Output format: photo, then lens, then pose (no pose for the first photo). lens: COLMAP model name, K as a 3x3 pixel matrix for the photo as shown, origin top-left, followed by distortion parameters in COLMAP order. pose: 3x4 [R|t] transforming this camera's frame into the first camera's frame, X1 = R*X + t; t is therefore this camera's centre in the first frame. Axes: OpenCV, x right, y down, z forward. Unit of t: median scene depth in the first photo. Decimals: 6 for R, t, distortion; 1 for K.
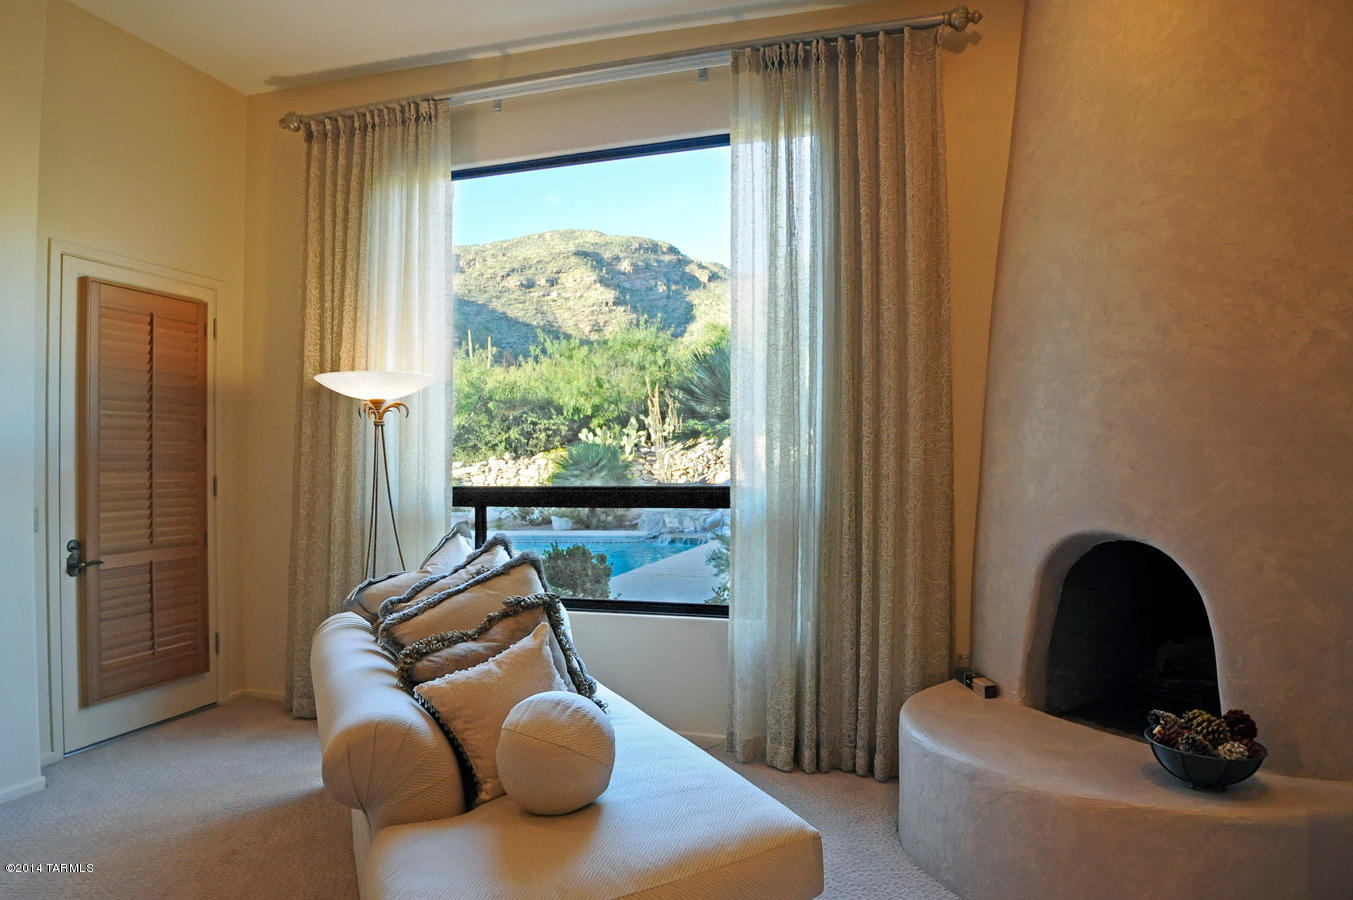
lens RADIAL K [[856.0, 0, 677.1], [0, 856.0, 450.4], [0, 0, 1]] dist [-0.017715, 0.000975]
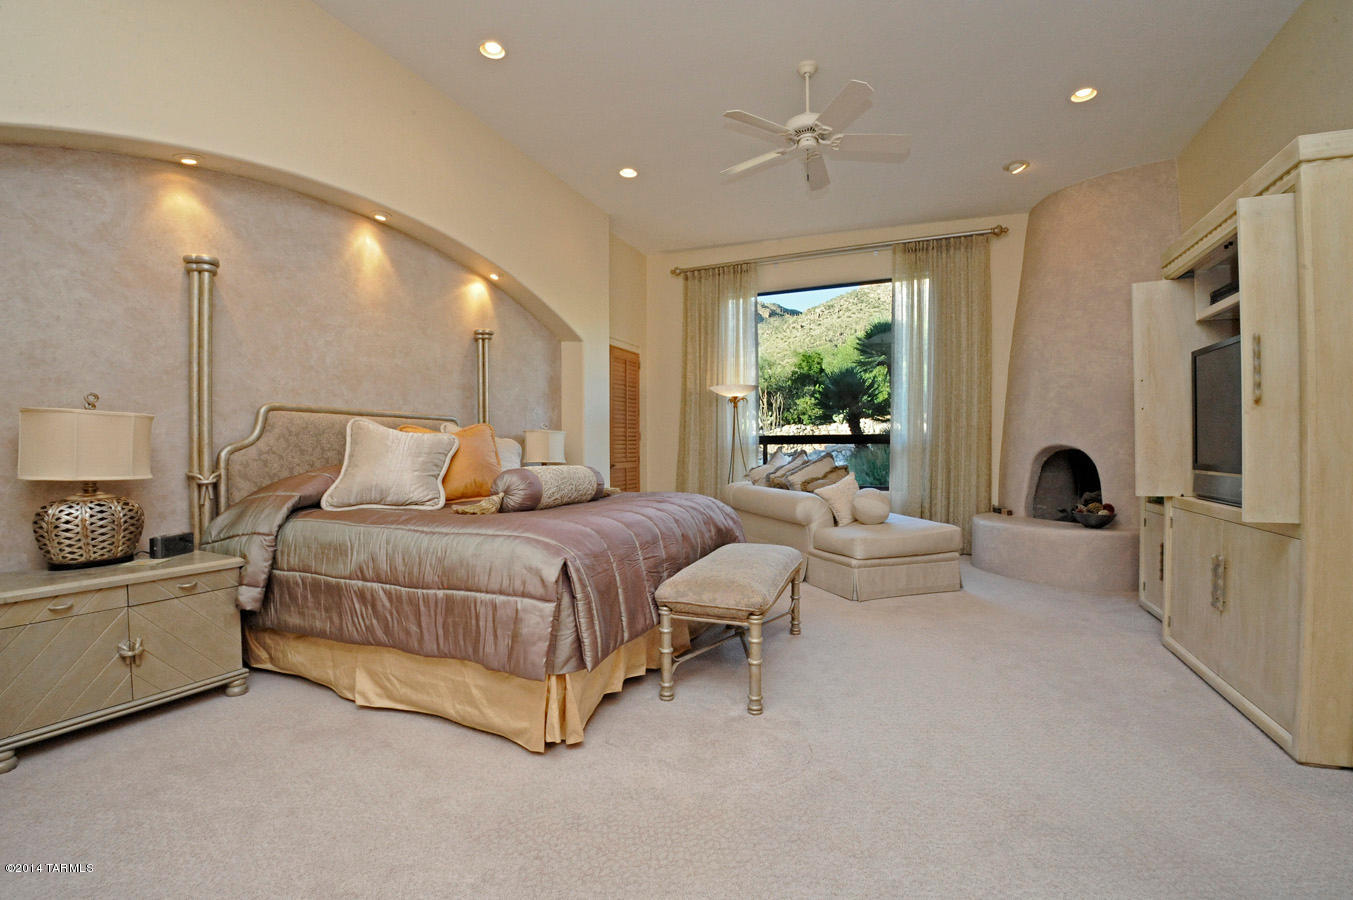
lens RADIAL K [[619.8, 0, 675.7], [0, 619.8, 452.9], [0, 0, 1]] dist [0.002221, 0.000040]
pose [[0.995222, 0.004628, -0.097530, -0.362670], [-0.002411, 0.999736, 0.022842, 0.061425], [0.097610, -0.022498, 0.994970, -0.759671]]
